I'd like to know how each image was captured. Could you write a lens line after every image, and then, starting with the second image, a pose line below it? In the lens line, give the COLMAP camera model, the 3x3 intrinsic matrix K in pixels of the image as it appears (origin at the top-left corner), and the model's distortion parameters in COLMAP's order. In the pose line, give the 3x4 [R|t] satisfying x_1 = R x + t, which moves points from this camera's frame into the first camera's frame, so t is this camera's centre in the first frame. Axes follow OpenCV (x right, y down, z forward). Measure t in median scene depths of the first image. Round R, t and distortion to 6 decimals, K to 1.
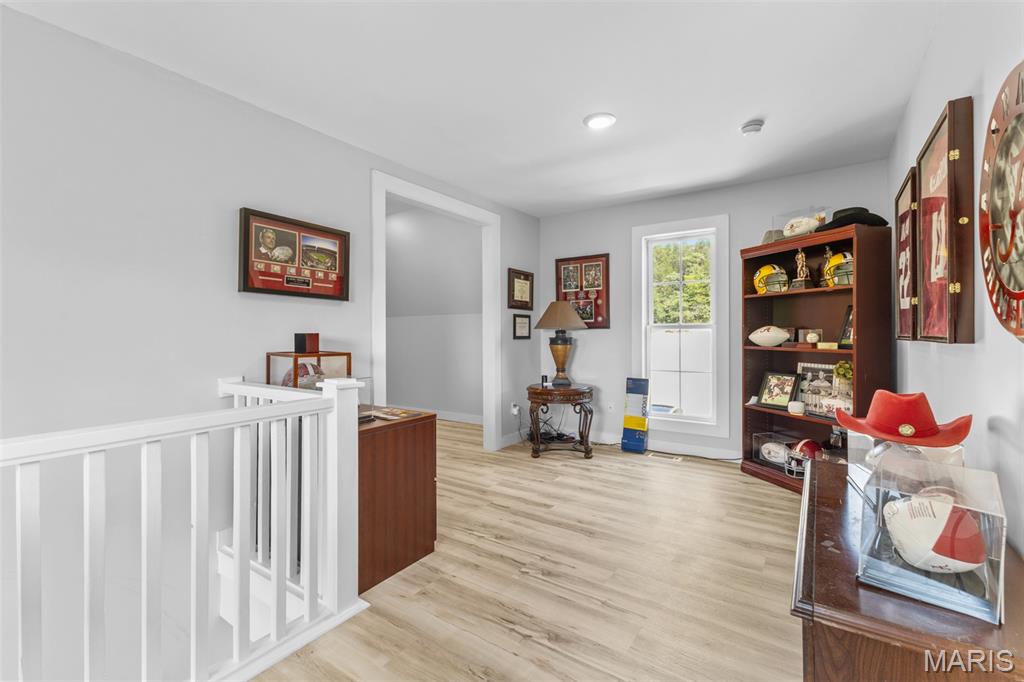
lens RADIAL K [[445.6, 0, 514.8], [0, 445.6, 337.8], [0, 0, 1]] dist [-0.001902, -0.000653]
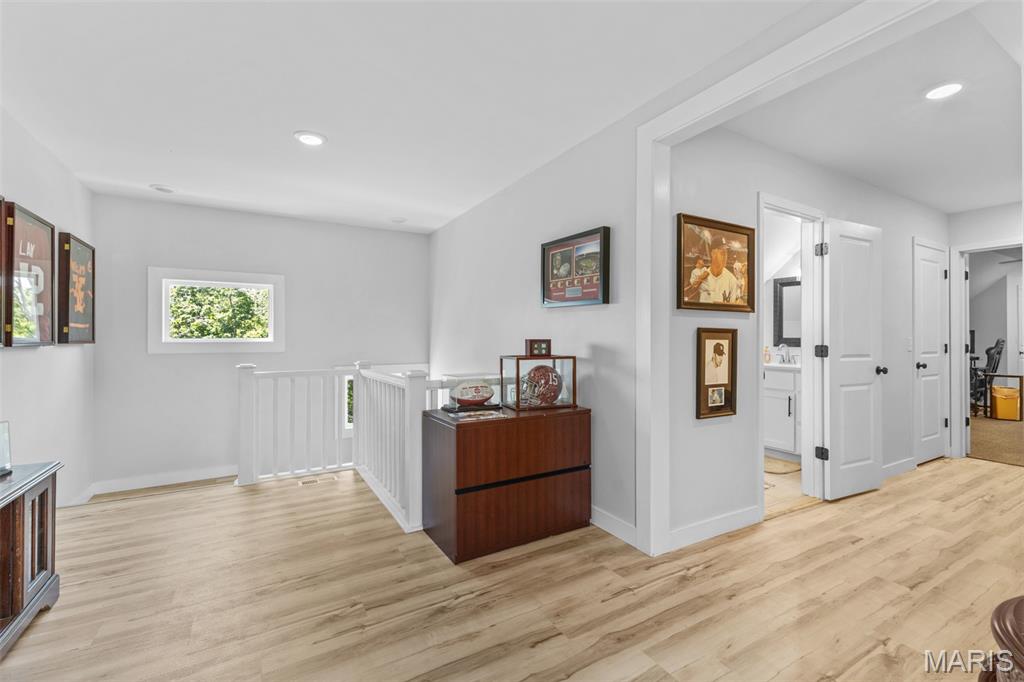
lens RADIAL K [[445.6, 0, 515.3], [0, 445.6, 334.7], [0, 0, 1]] dist [-0.001902, -0.000653]
pose [[-0.432623, -0.005650, -0.901557, 0.575929], [-0.006504, 0.999974, -0.003145, -0.016618], [0.901551, 0.004503, -0.432649, 1.387329]]
